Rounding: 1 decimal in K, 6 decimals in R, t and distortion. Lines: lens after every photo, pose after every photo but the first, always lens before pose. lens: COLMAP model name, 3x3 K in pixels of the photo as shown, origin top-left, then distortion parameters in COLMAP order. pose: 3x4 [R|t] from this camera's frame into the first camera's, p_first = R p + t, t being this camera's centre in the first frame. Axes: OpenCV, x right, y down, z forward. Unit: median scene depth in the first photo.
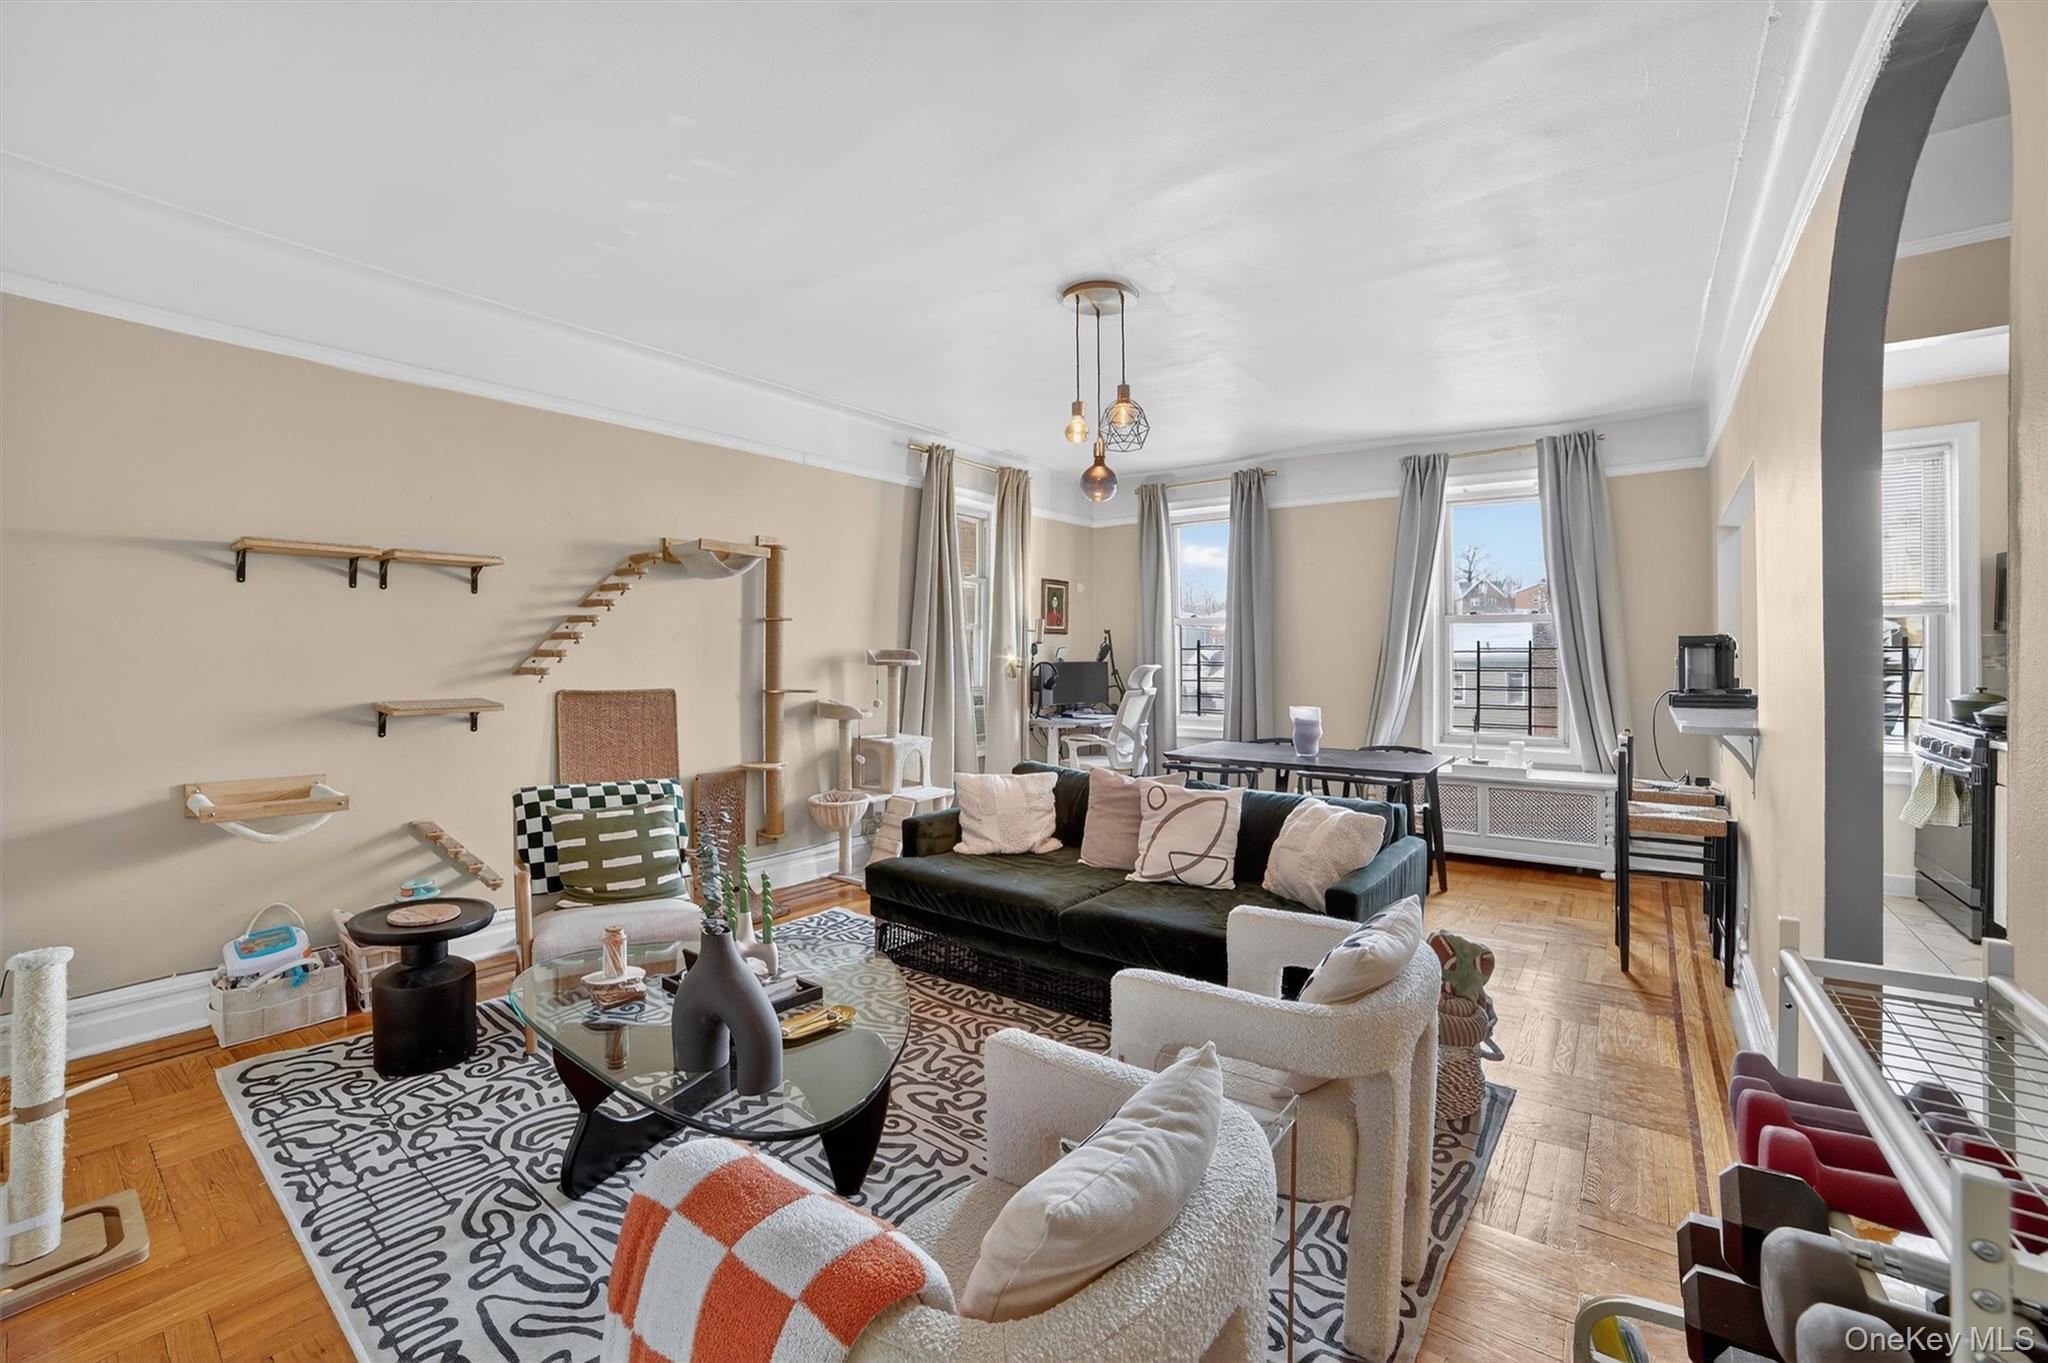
lens RADIAL K [[865.6, 0, 1024.0], [0, 865.6, 681.5], [0, 0, 1]] dist [-0.113199, 0.048860]
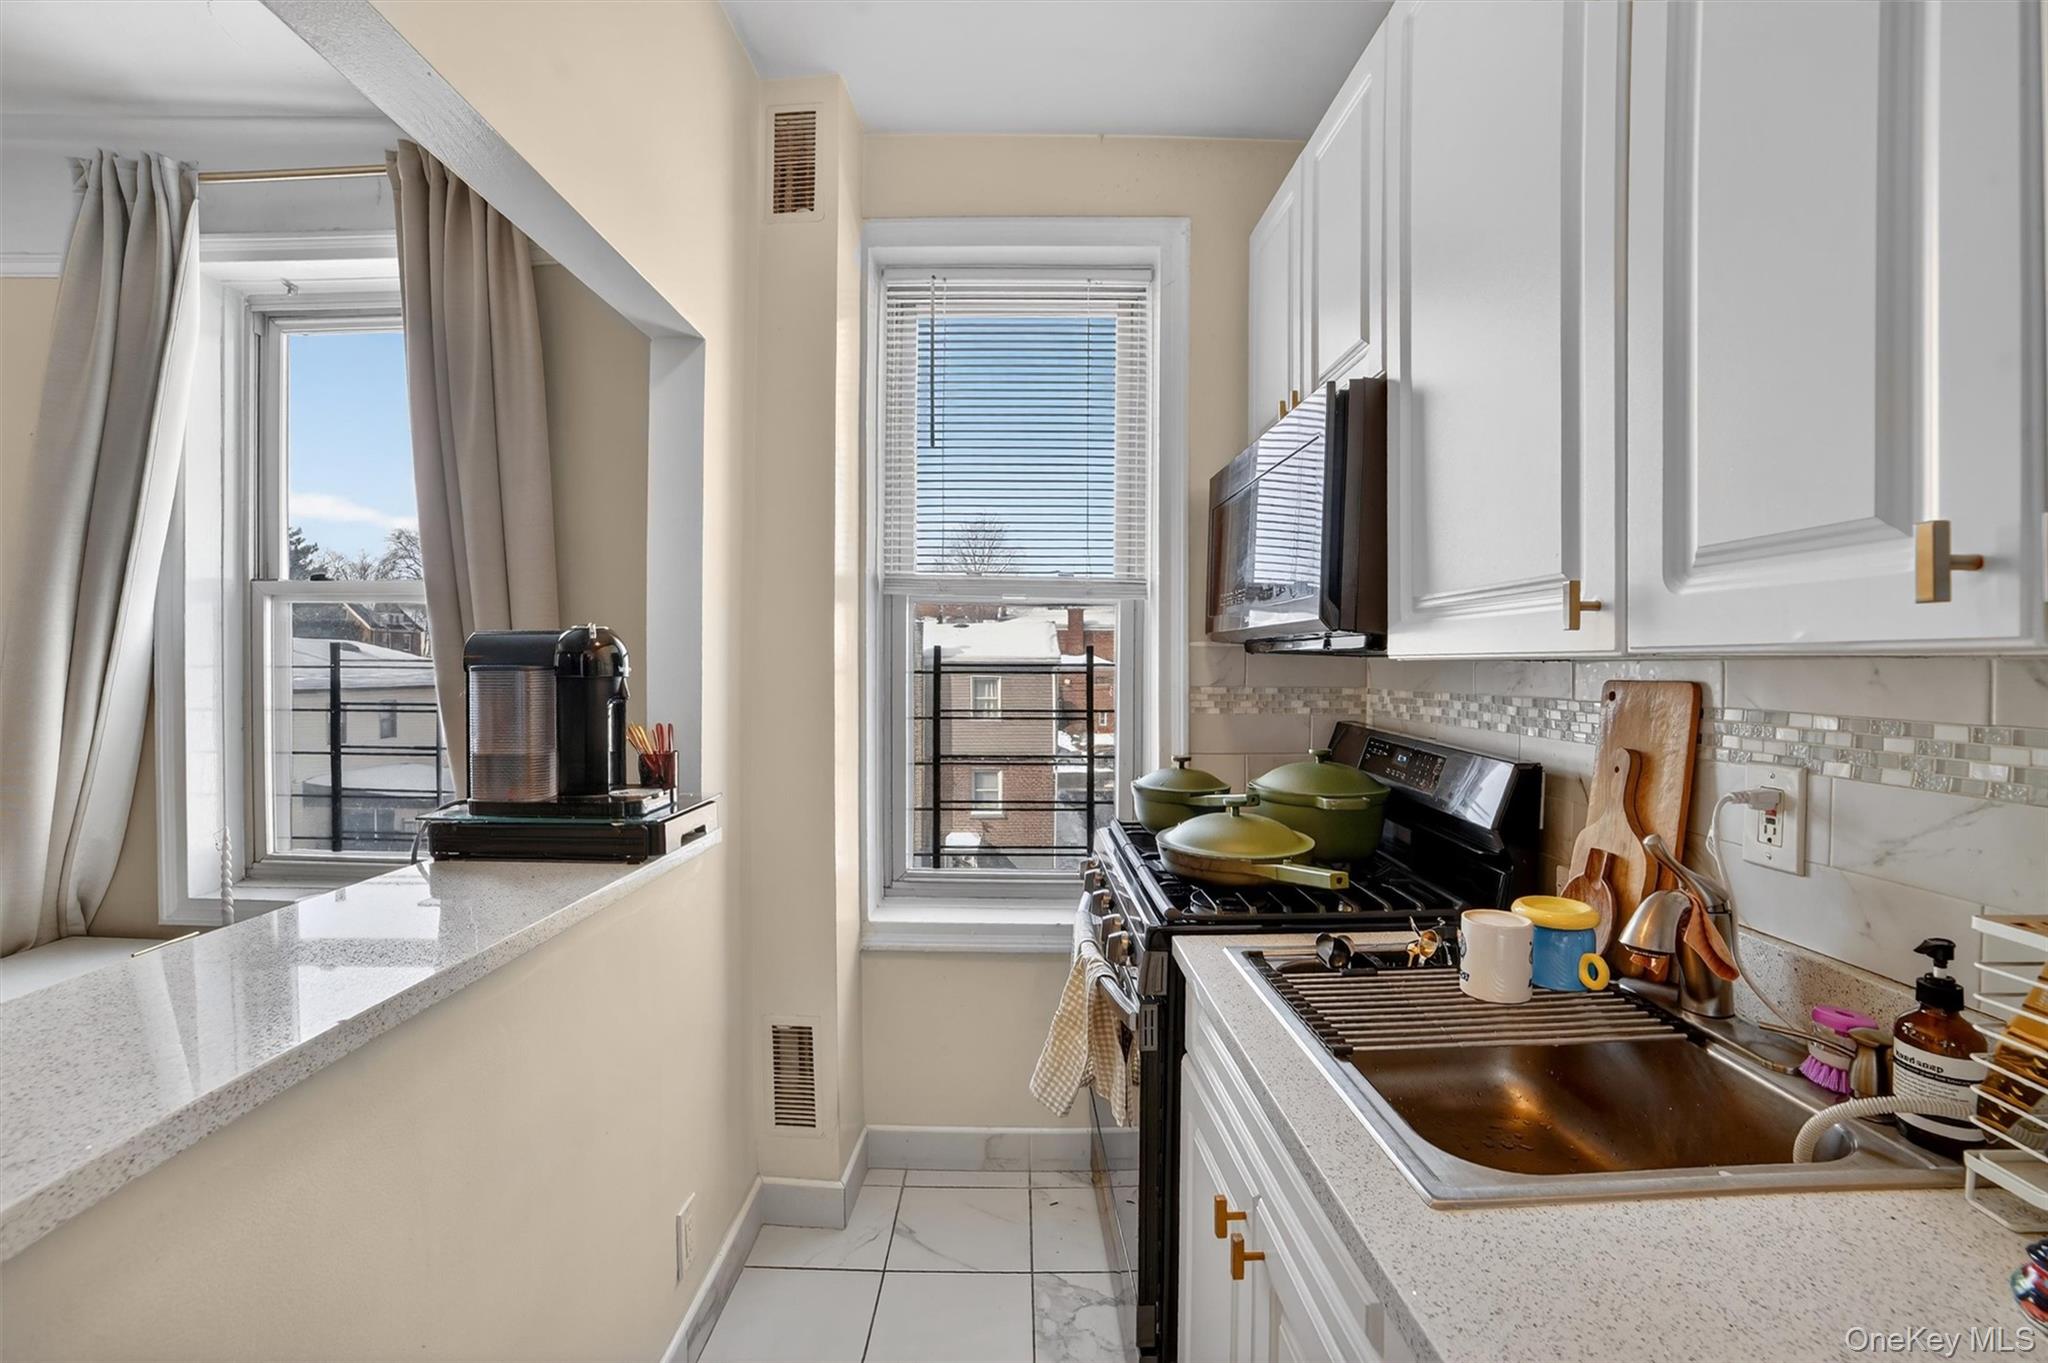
lens RADIAL K [[865.6, 0, 1024.0], [0, 865.6, 681.5], [0, 0, 1]] dist [-0.113199, 0.048860]
pose [[0.812642, -0.009111, 0.582691, 0.796400], [0.004657, 0.999947, 0.009140, -0.038909], [-0.582744, -0.004713, 0.812642, 0.634409]]
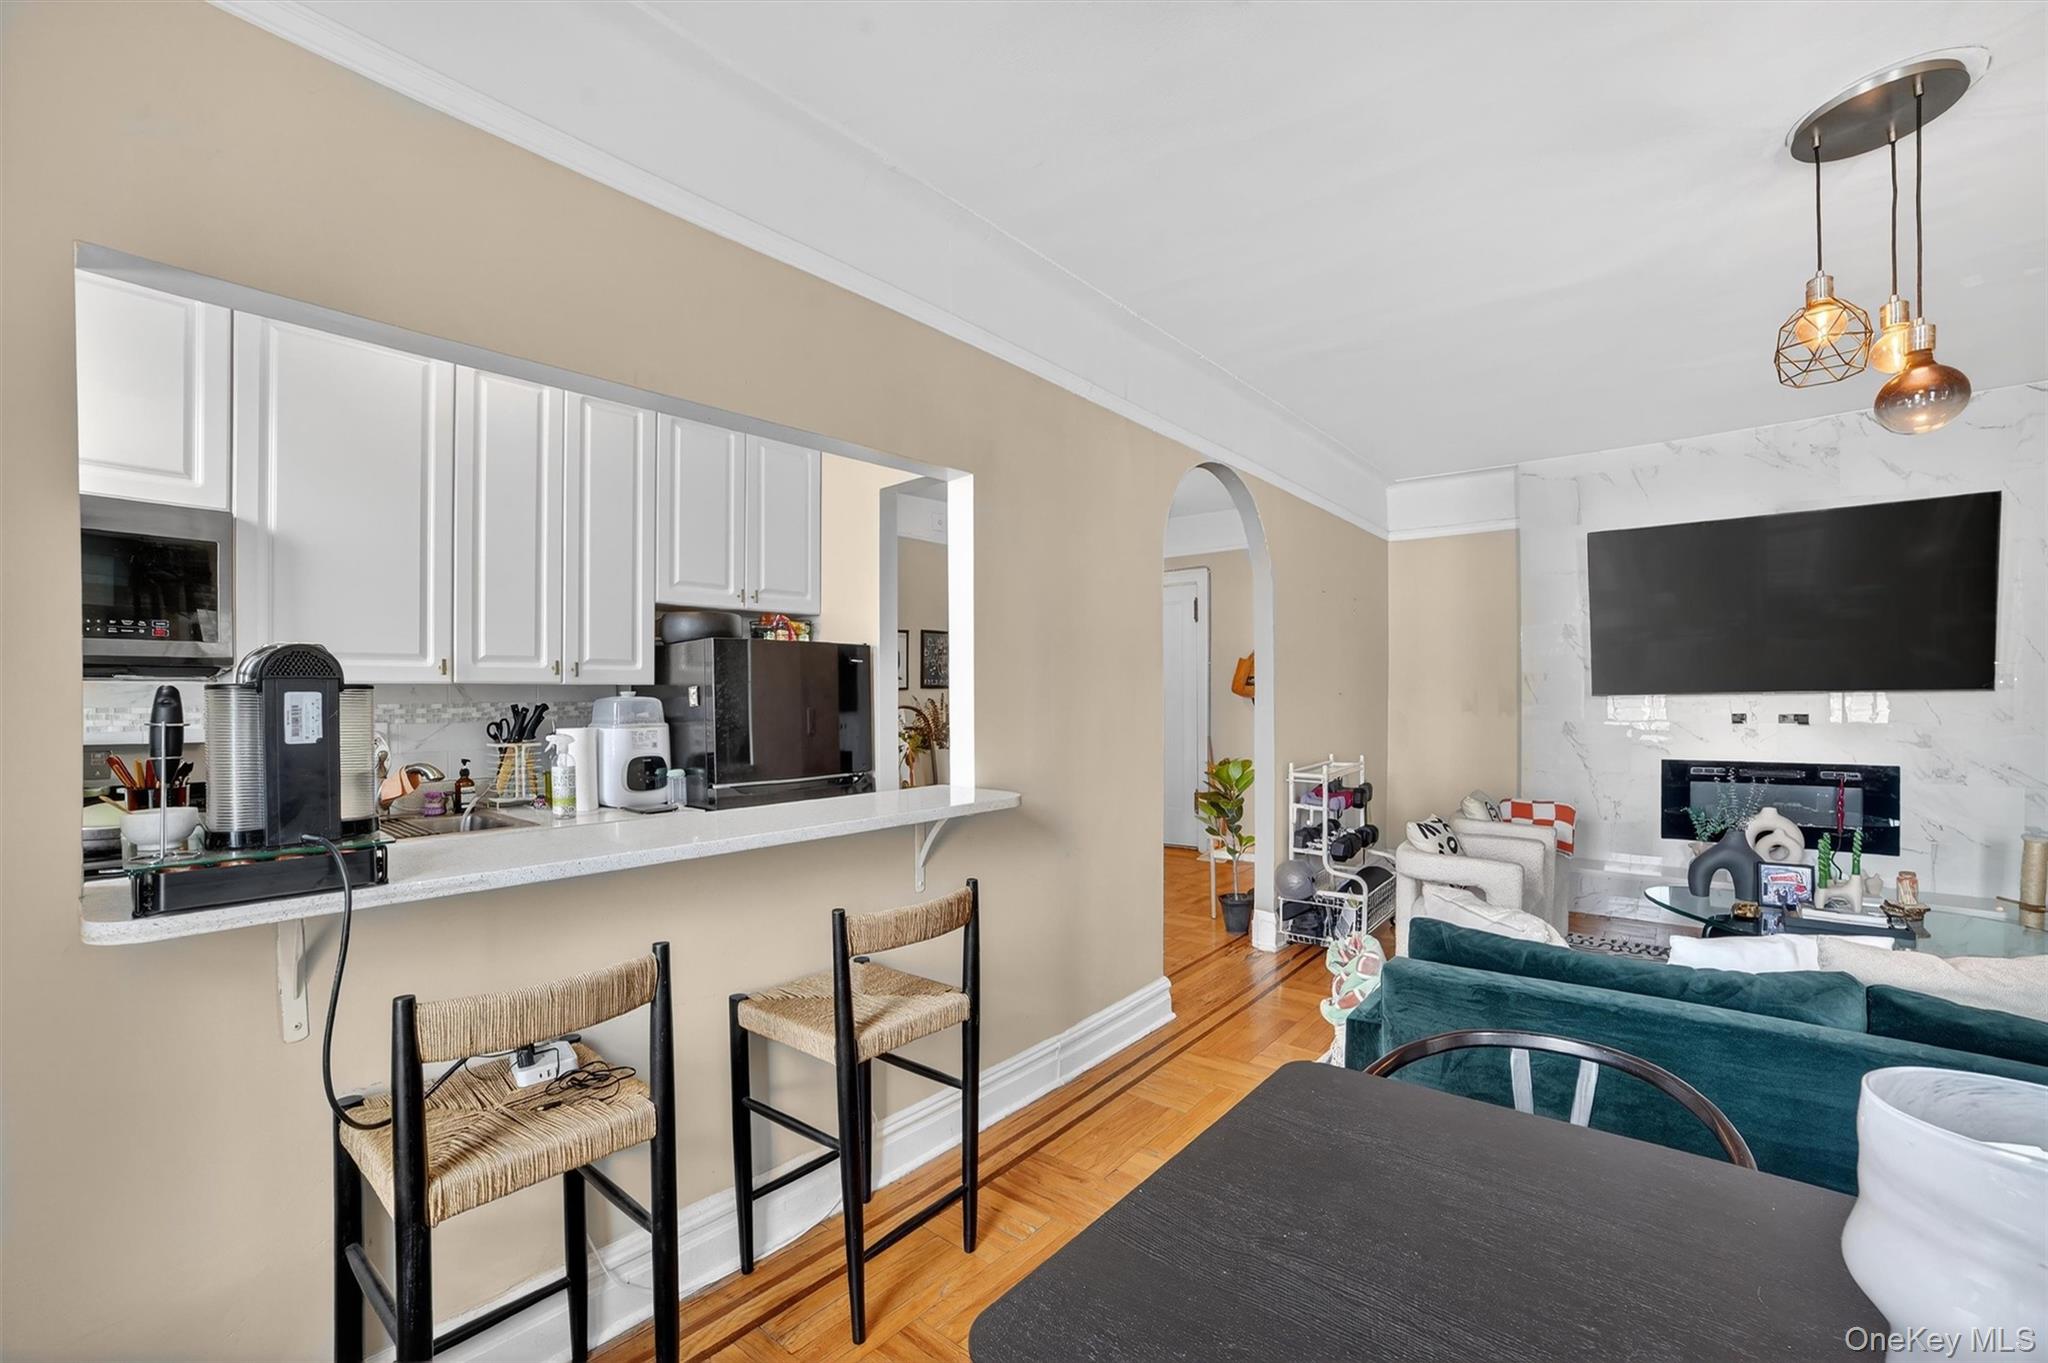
lens RADIAL K [[865.6, 0, 1024.0], [0, 865.6, 681.5], [0, 0, 1]] dist [-0.113199, 0.048860]
pose [[-0.996526, 0.004995, 0.083128, 0.571961], [0.004850, 0.999986, -0.001946, -0.040205], [-0.083137, -0.001536, -0.996537, 1.234710]]
